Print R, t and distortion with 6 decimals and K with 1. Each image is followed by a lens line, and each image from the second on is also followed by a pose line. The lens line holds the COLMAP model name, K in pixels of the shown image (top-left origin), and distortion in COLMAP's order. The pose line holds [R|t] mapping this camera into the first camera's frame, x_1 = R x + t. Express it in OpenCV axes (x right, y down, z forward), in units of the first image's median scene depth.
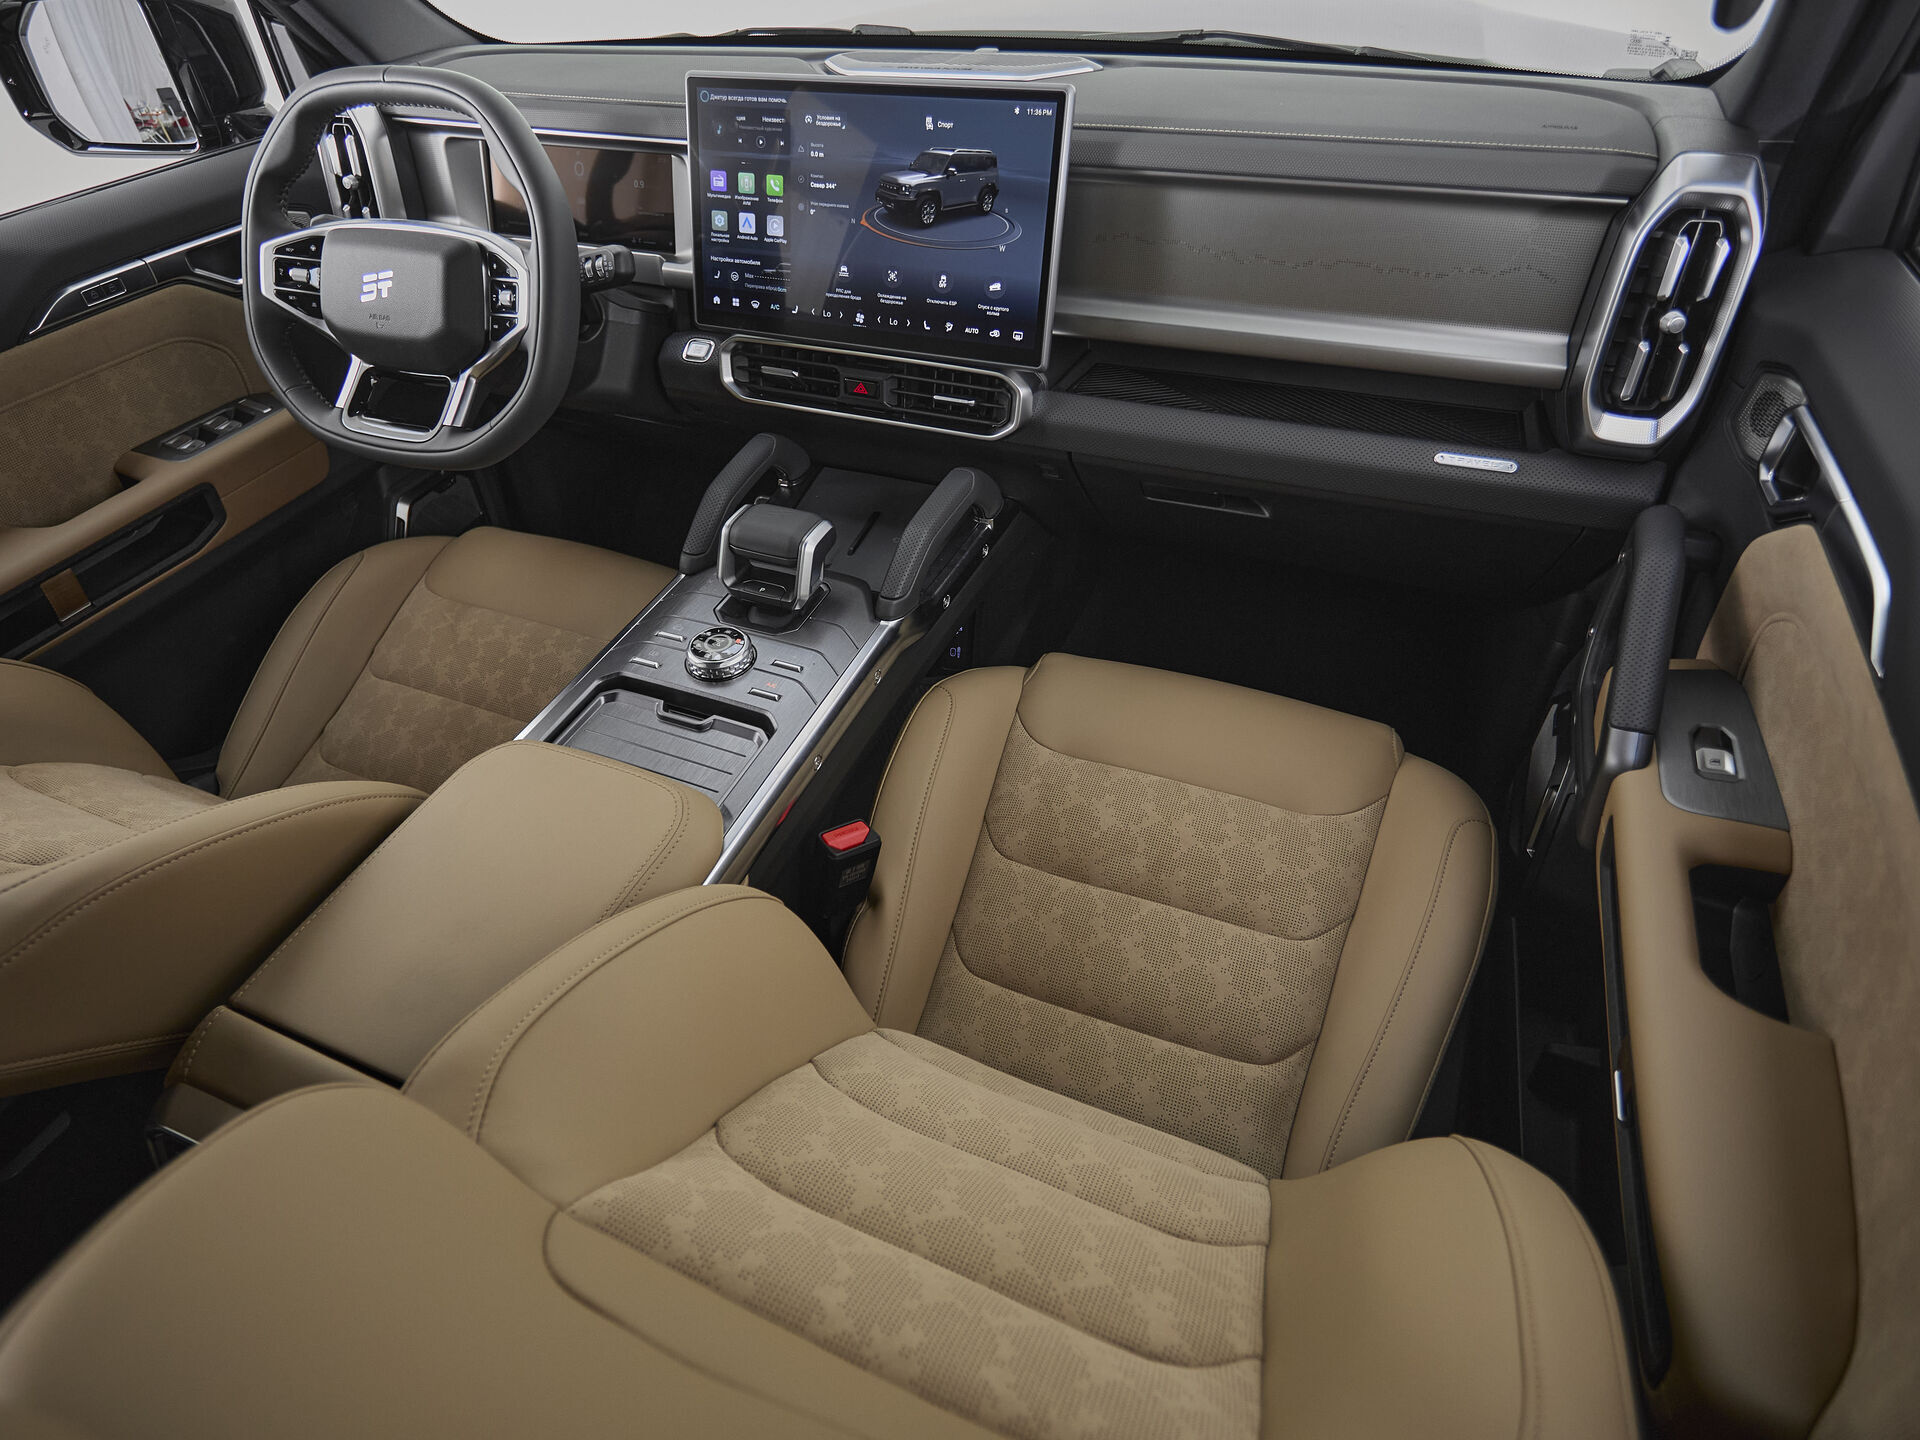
lens RADIAL K [[1101.5, 0, 955.0], [0, 1101.5, 664.6], [0, 0, 1]] dist [-0.001244, -0.000256]
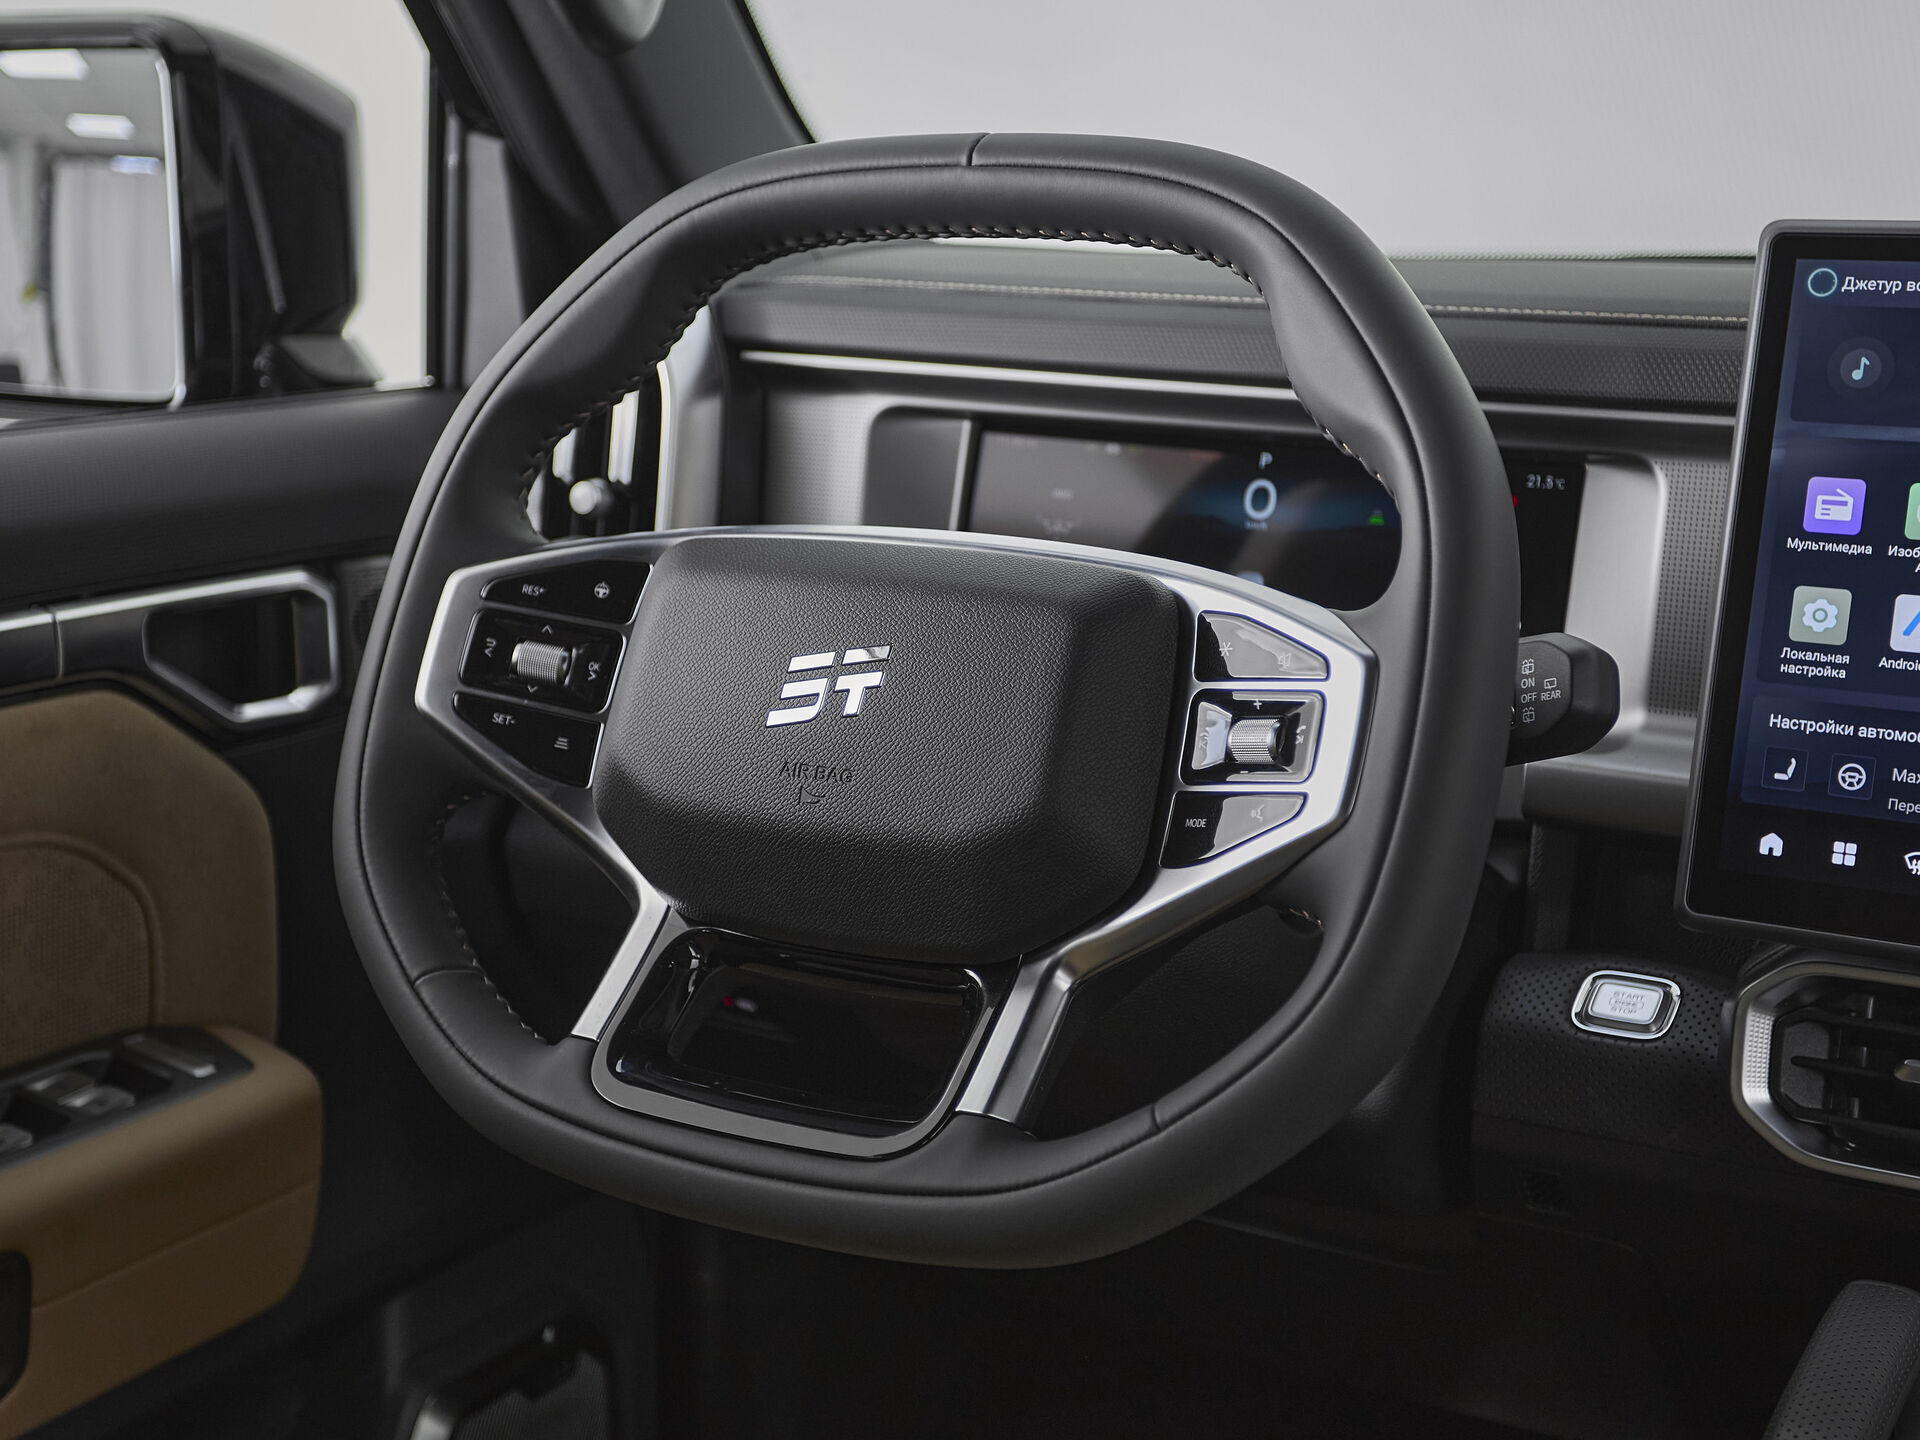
lens RADIAL K [[2818.9, 0, 895.3], [0, 2818.9, 719.4], [0, 0, 1]] dist [0.034267, 0.058338]
pose [[0.988793, 0.080721, -0.125591, -0.396152], [-0.129145, 0.884524, -0.448261, 0.038372], [0.074904, 0.459457, 0.885036, 0.261800]]
